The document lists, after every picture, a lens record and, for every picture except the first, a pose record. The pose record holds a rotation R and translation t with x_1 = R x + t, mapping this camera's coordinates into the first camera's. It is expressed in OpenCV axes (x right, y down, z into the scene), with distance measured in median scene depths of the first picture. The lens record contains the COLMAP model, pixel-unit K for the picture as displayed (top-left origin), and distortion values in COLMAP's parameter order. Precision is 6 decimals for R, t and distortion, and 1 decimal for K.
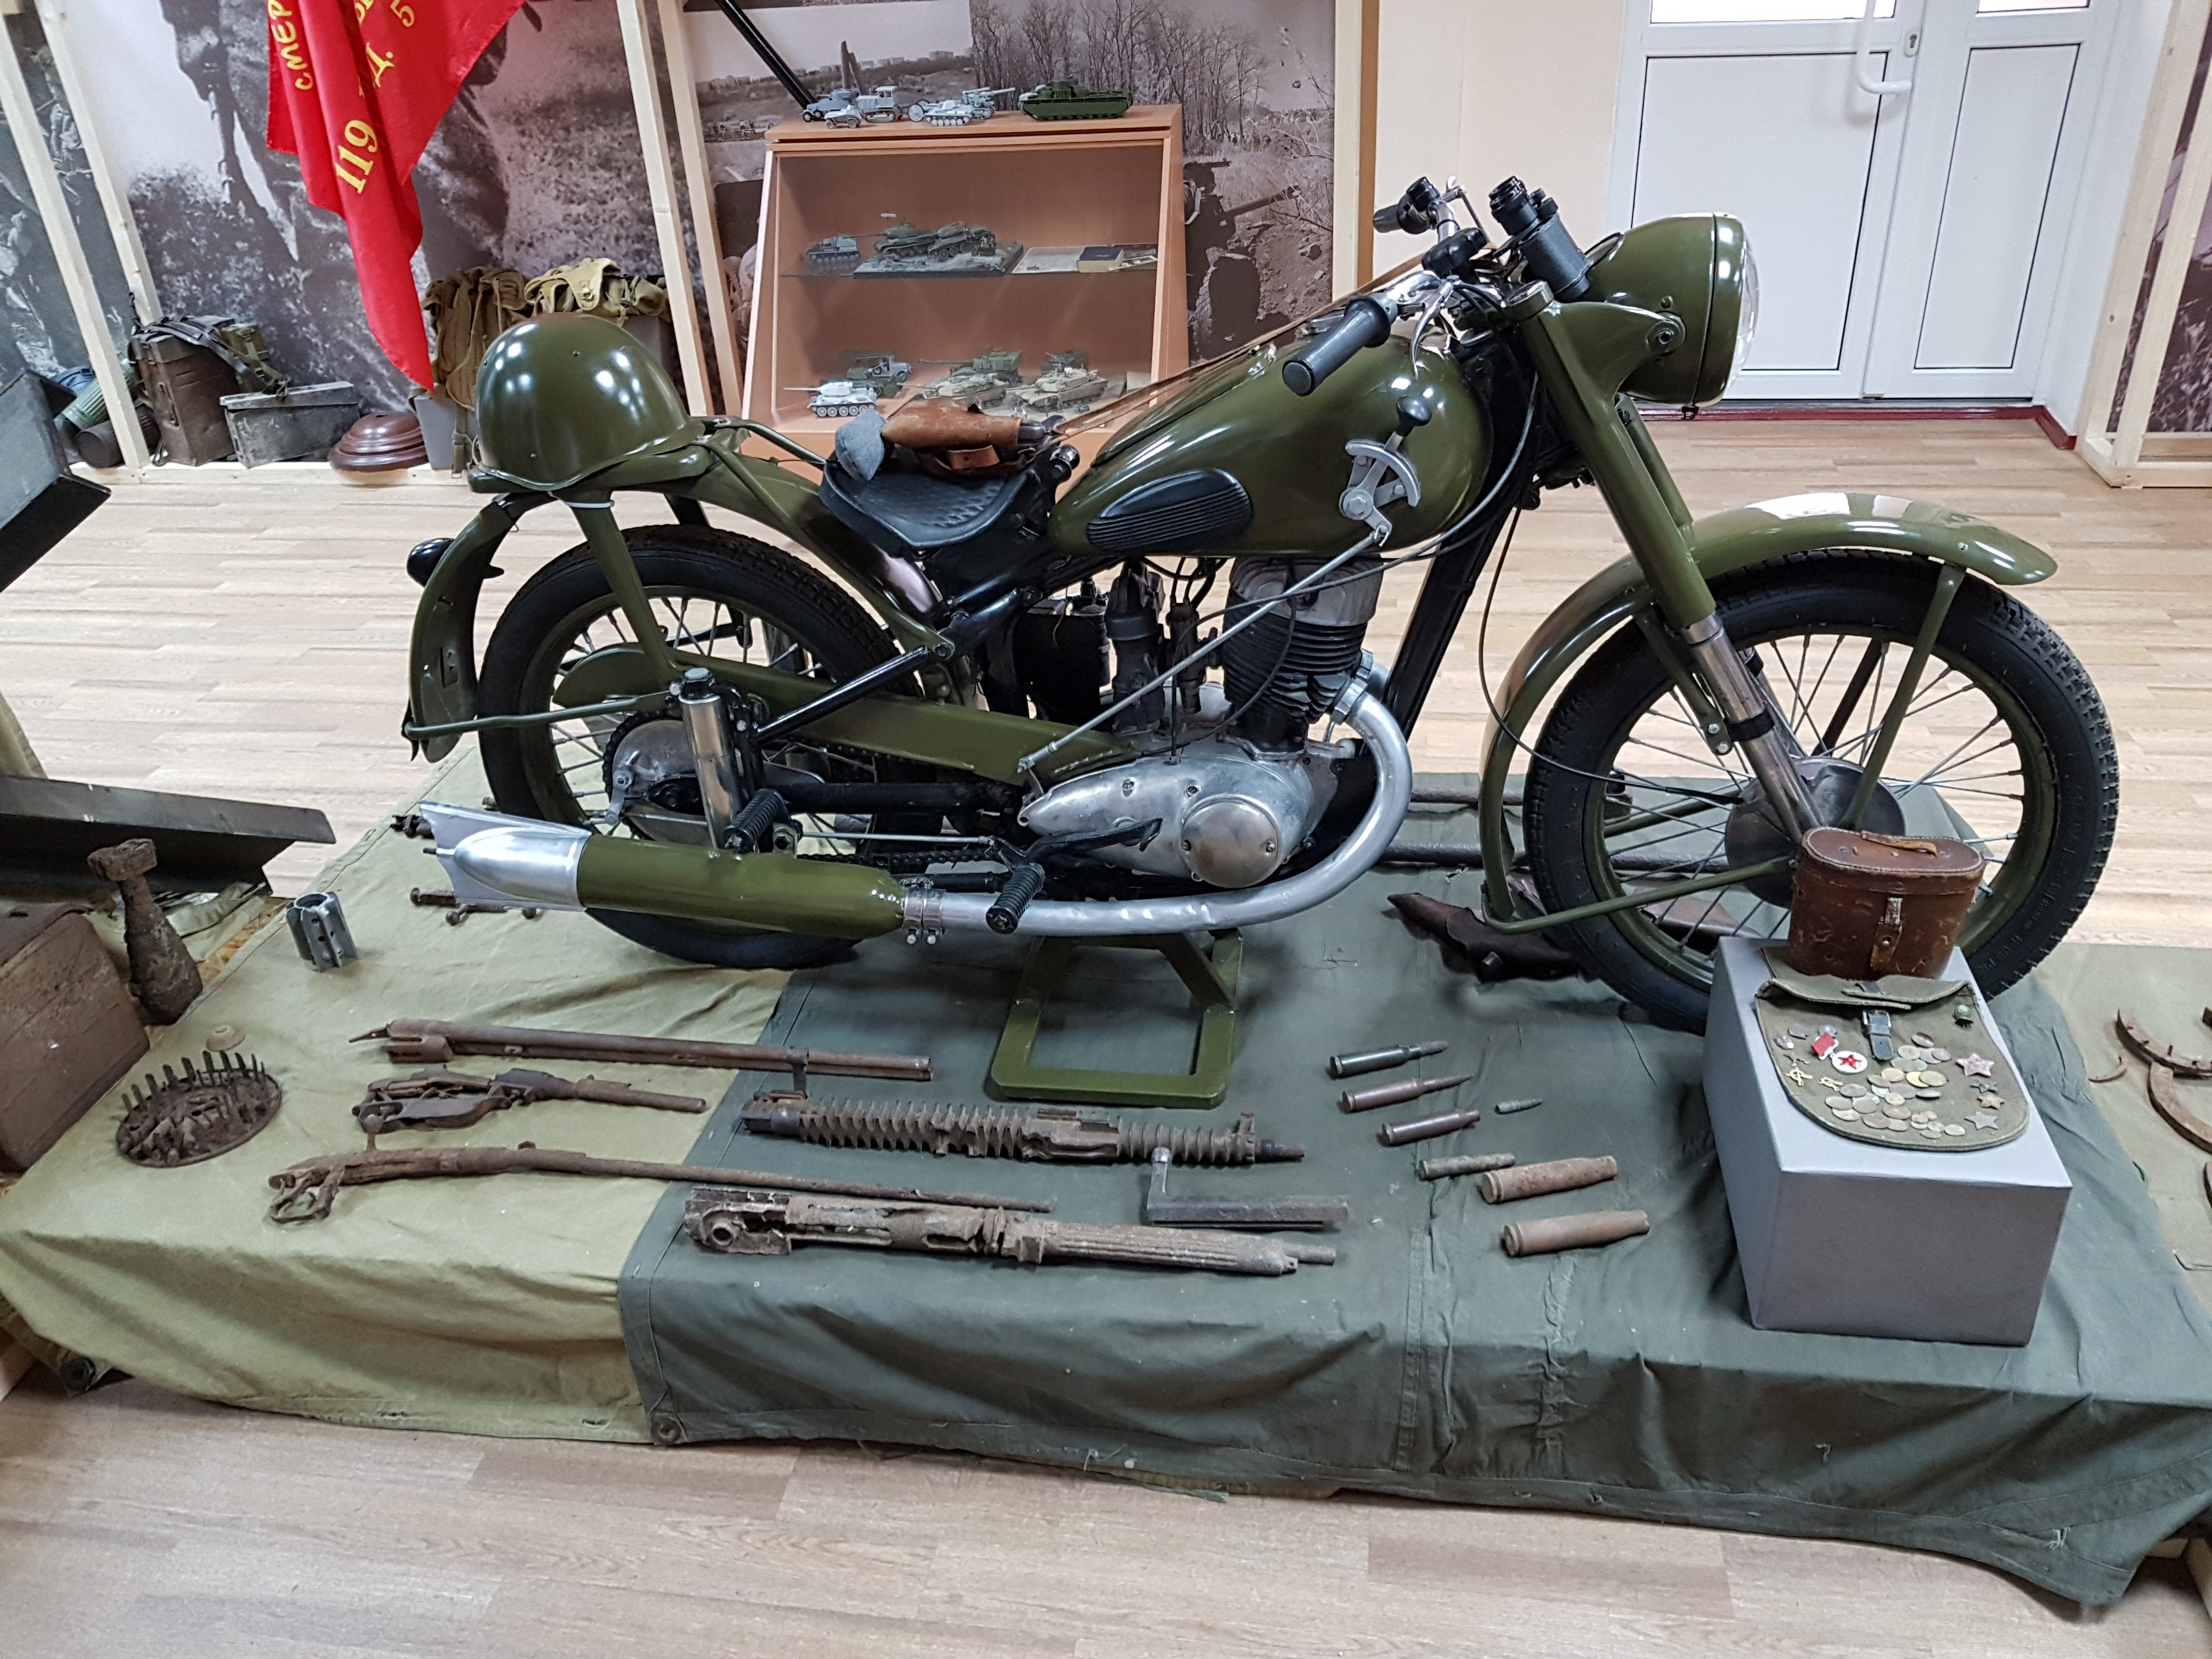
lens RADIAL K [[1726.0, 0, 1106.7], [0, 1726.0, 840.0], [0, 0, 1]] dist [0.044207, -0.073131]
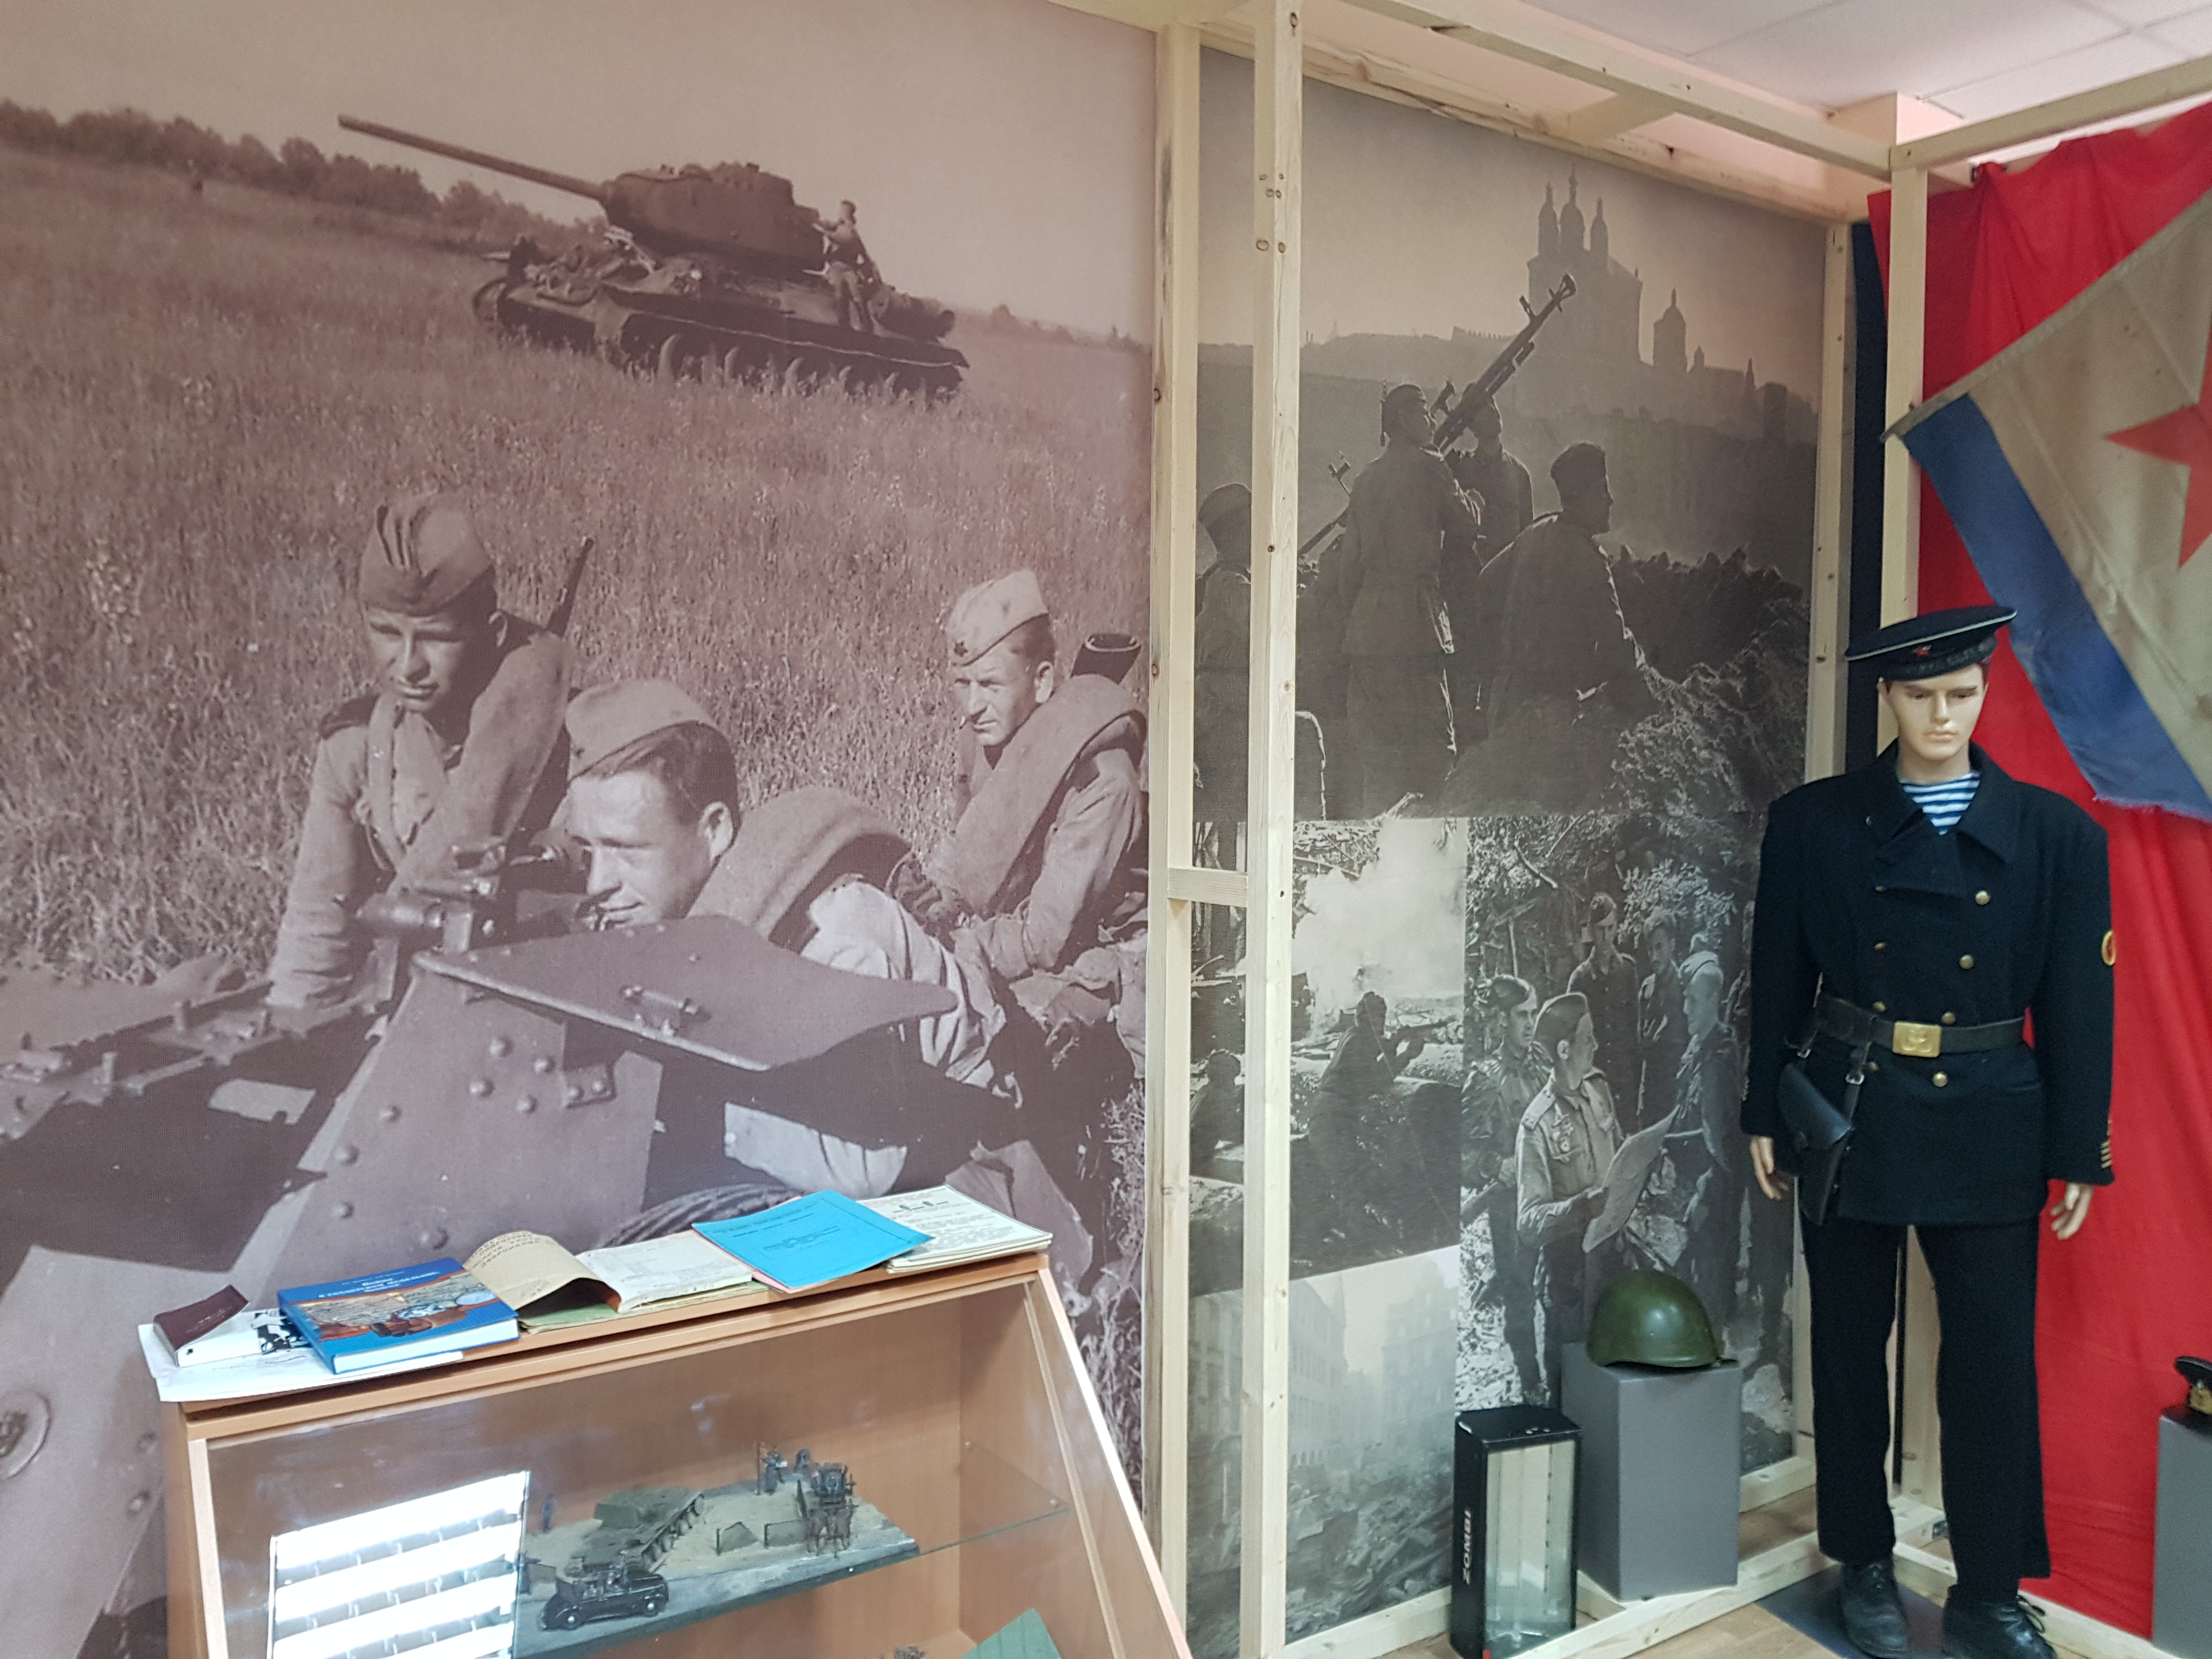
lens RADIAL K [[1726.0, 0, 1110.0], [0, 1726.0, 826.5], [0, 0, 1]] dist [0.044207, -0.073131]
pose [[0.736675, 0.026468, 0.675728, -1.306372], [0.307157, 0.877117, -0.369217, -0.304443], [-0.602465, 0.479548, 0.638020, 0.641398]]
